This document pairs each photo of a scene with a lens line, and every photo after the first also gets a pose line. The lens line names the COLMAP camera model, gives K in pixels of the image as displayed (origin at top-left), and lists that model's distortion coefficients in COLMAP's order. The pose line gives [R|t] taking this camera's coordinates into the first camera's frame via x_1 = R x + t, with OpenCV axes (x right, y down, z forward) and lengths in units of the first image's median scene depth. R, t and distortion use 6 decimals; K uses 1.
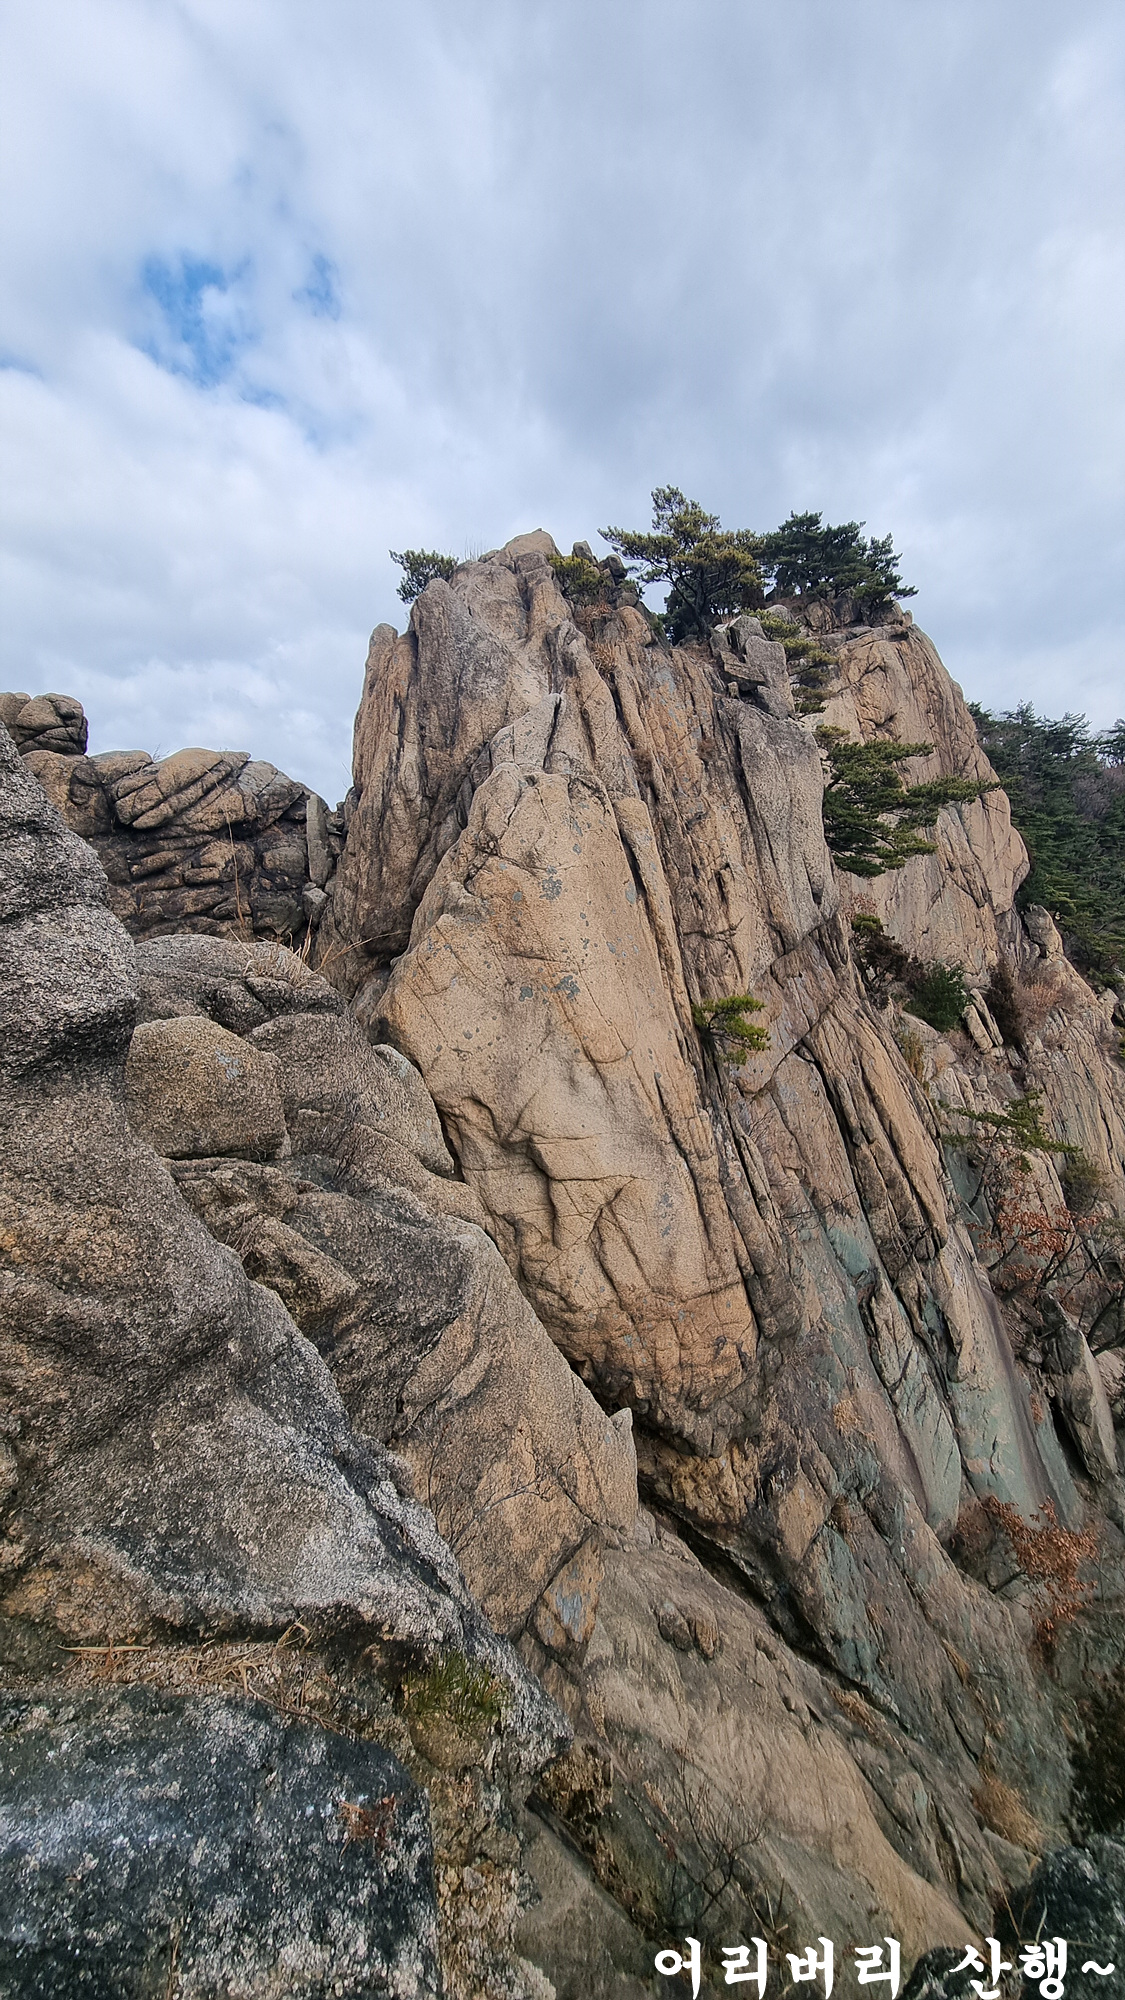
lens RADIAL K [[827.6, 0, 573.4], [0, 827.6, 996.8], [0, 0, 1]] dist [-0.000090, 0.000052]
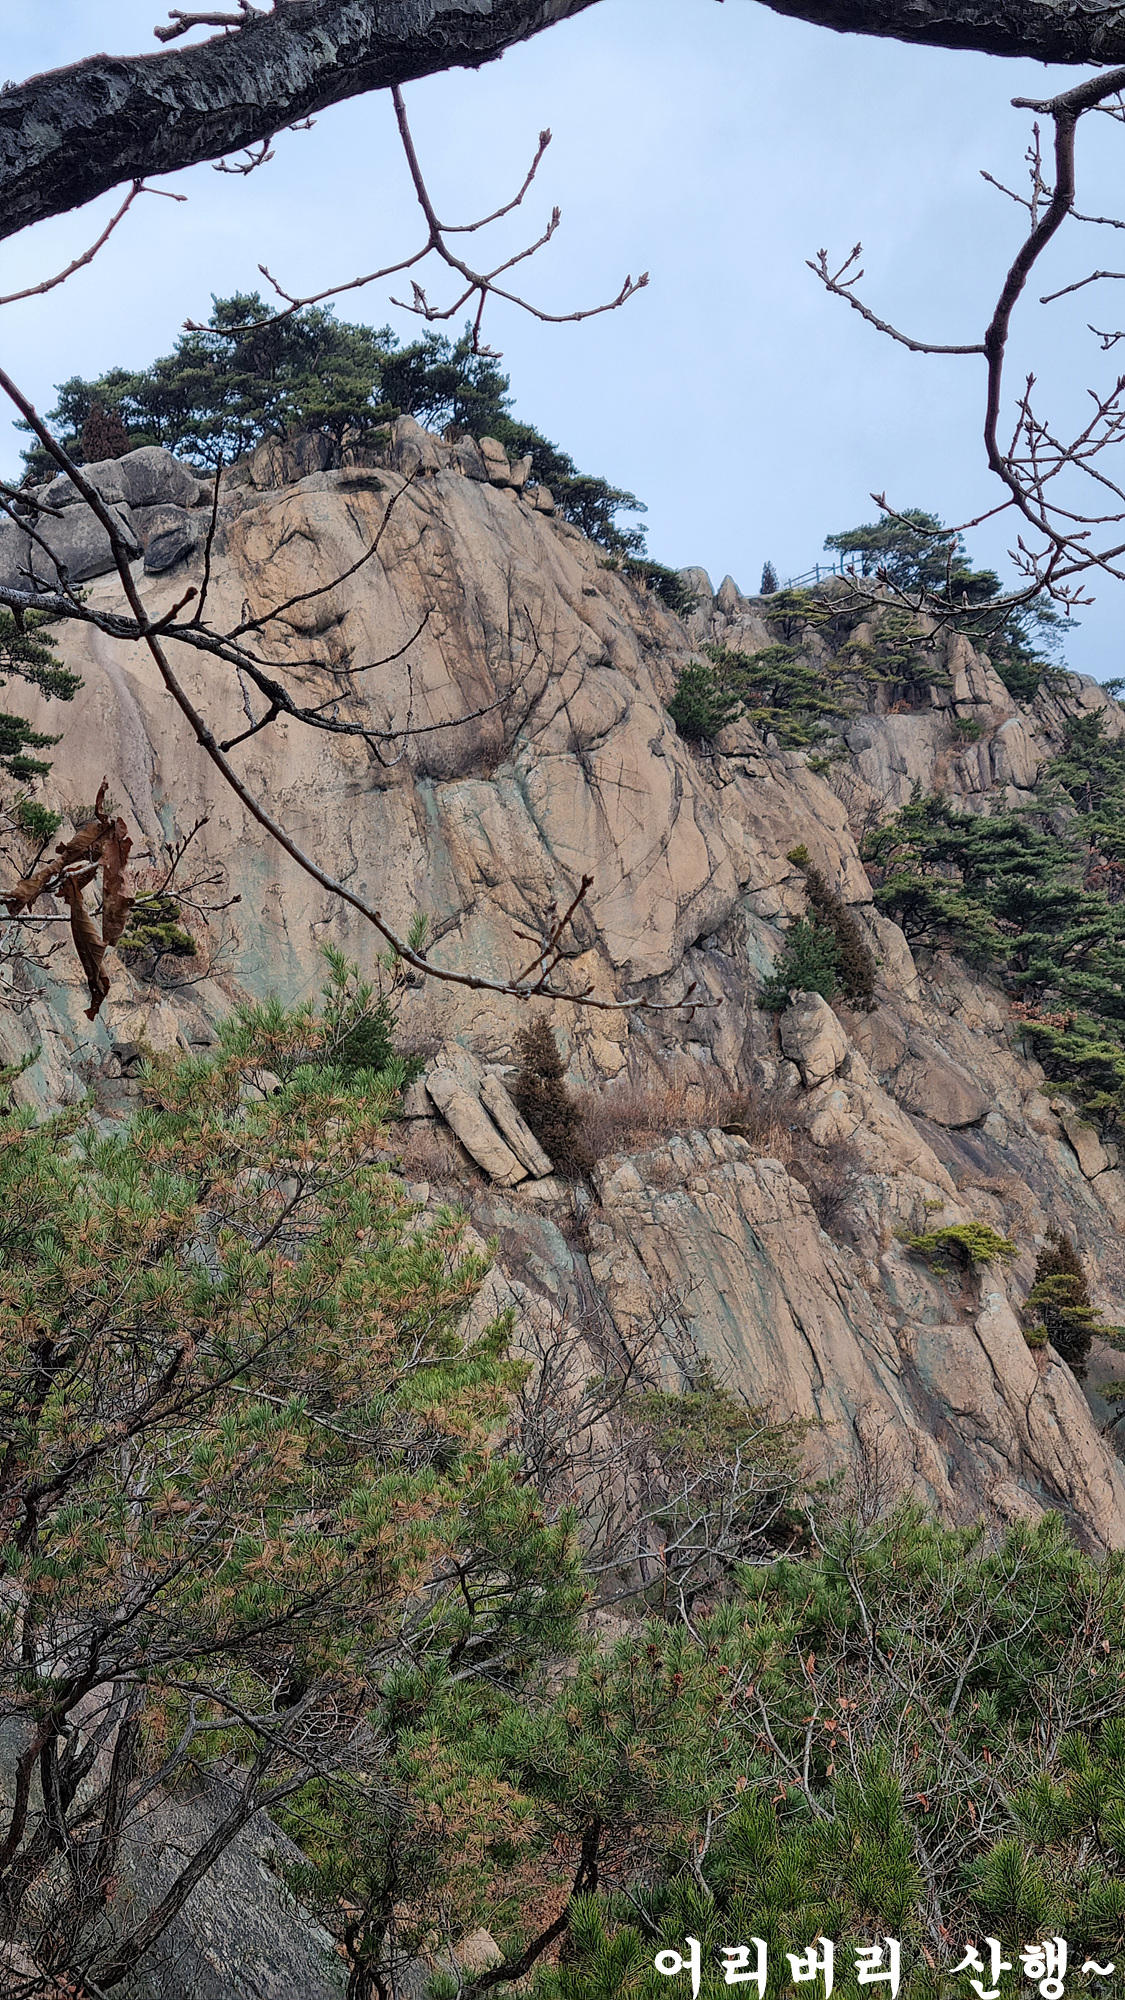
lens RADIAL K [[3155.6, 0, 563.1], [0, 3155.6, 998.8], [0, 0, 1]] dist [0.152390, 0.000000]
pose [[0.998096, -0.055824, -0.026216, 1.125668], [0.044317, 0.944803, -0.324628, 1.148010], [0.042891, 0.322848, 0.945478, -1.743125]]
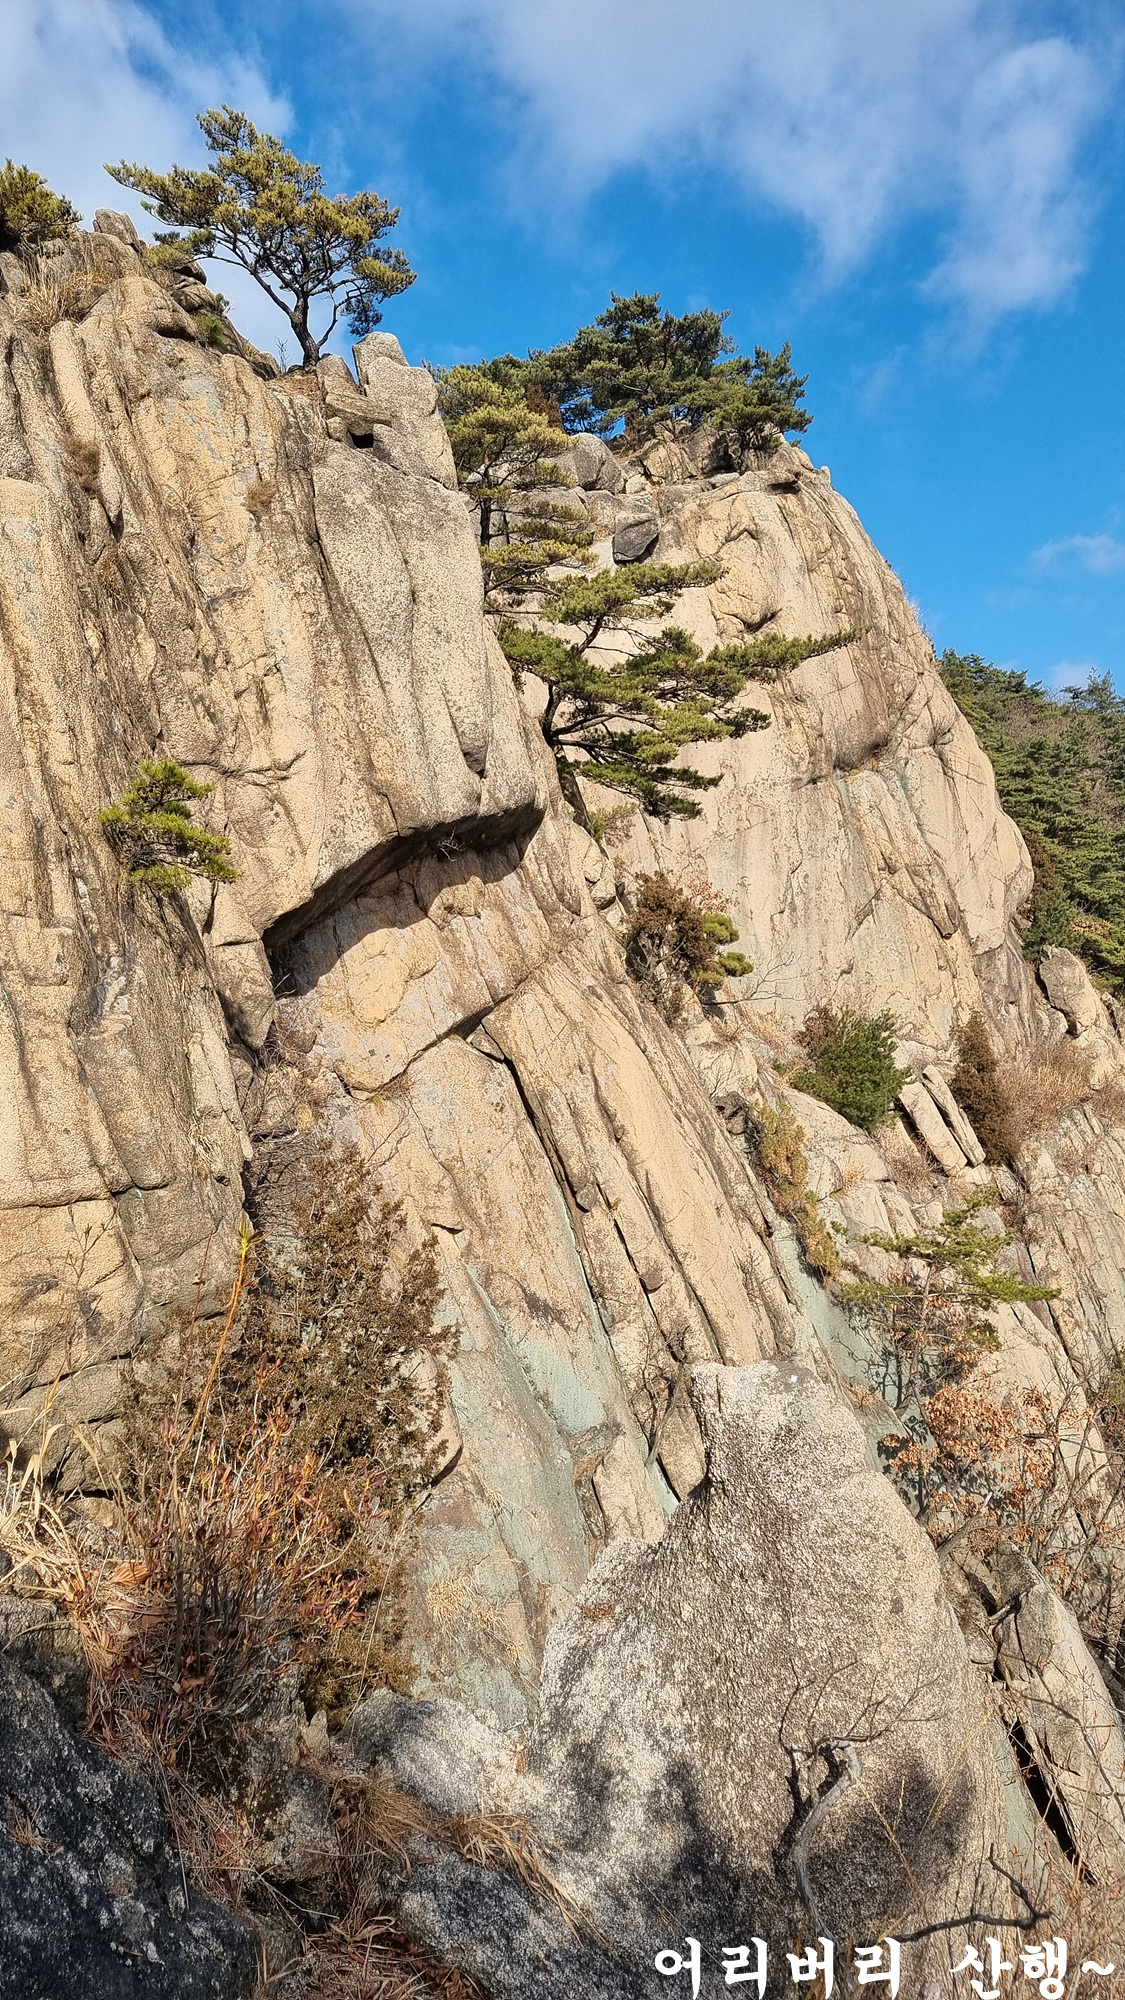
lens RADIAL K [[1533.5, 0, 551.3], [0, 1533.5, 1008.7], [0, 0, 1]] dist [0.047029, 0.003981]
pose [[0.993735, -0.005773, 0.111612, 0.198134], [0.021733, 0.989583, -0.142314, 0.188167], [-0.109628, 0.143848, 0.983509, -0.057177]]
